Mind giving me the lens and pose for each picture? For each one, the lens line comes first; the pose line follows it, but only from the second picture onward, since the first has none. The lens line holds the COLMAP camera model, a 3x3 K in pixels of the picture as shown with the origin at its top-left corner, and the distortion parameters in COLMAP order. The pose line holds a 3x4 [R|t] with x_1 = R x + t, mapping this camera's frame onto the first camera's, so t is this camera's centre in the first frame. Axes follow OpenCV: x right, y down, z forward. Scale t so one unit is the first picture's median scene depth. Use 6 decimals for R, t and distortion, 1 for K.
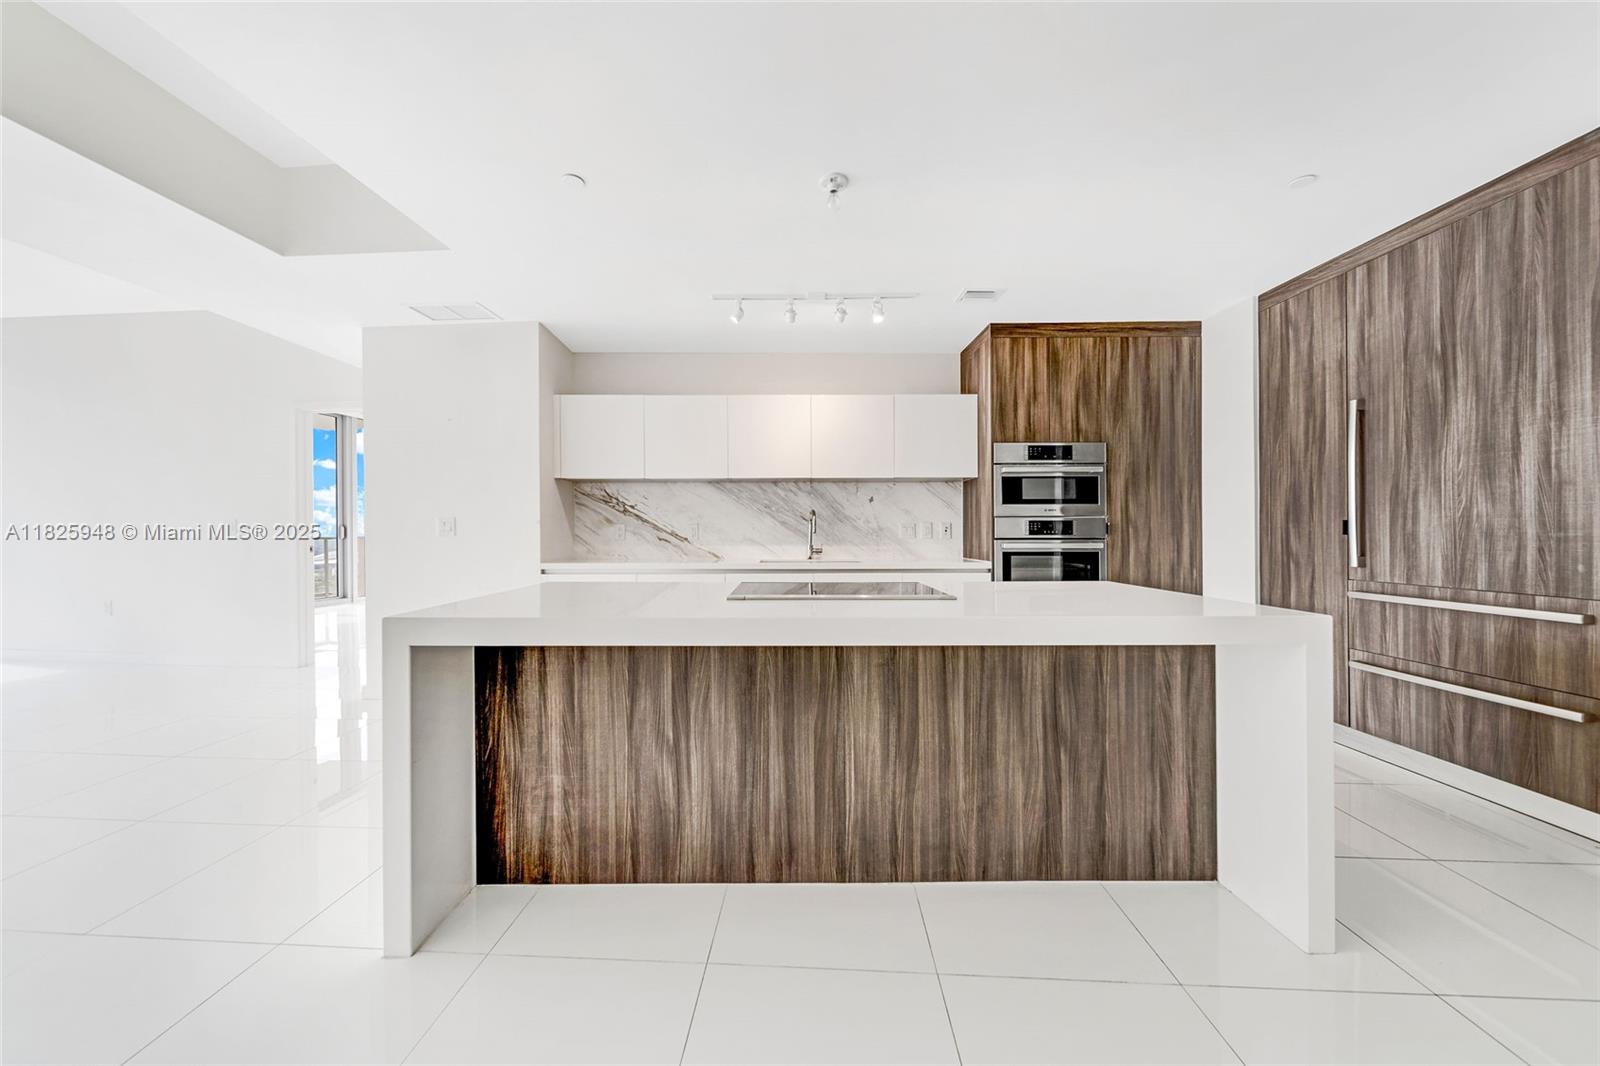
lens RADIAL K [[564.0, 0, 788.2], [0, 564.0, 532.3], [0, 0, 1]] dist [0.000783, -0.000109]
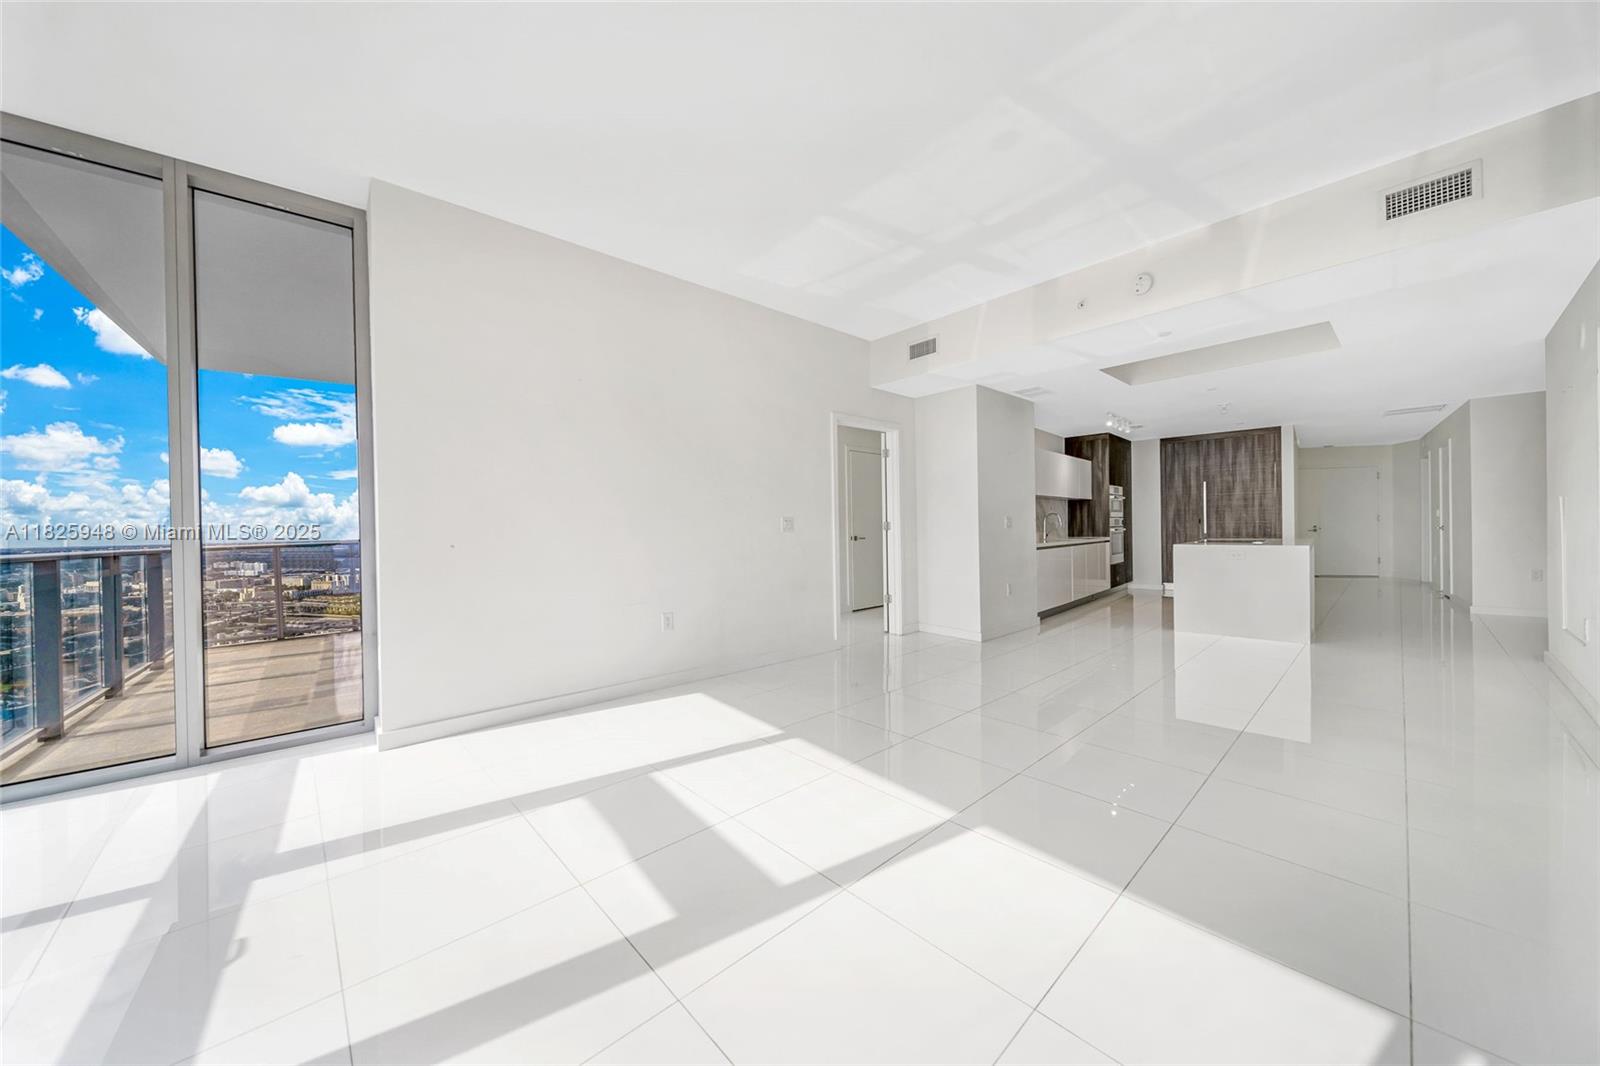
lens RADIAL K [[553.8, 0, 792.4], [0, 553.8, 530.4], [0, 0, 1]] dist [0.001280, 0.000053]
pose [[0.697277, -0.013570, 0.716673, -2.159195], [0.016465, 0.999860, 0.002912, -0.002422], [-0.716612, 0.009769, 0.697403, 0.357502]]
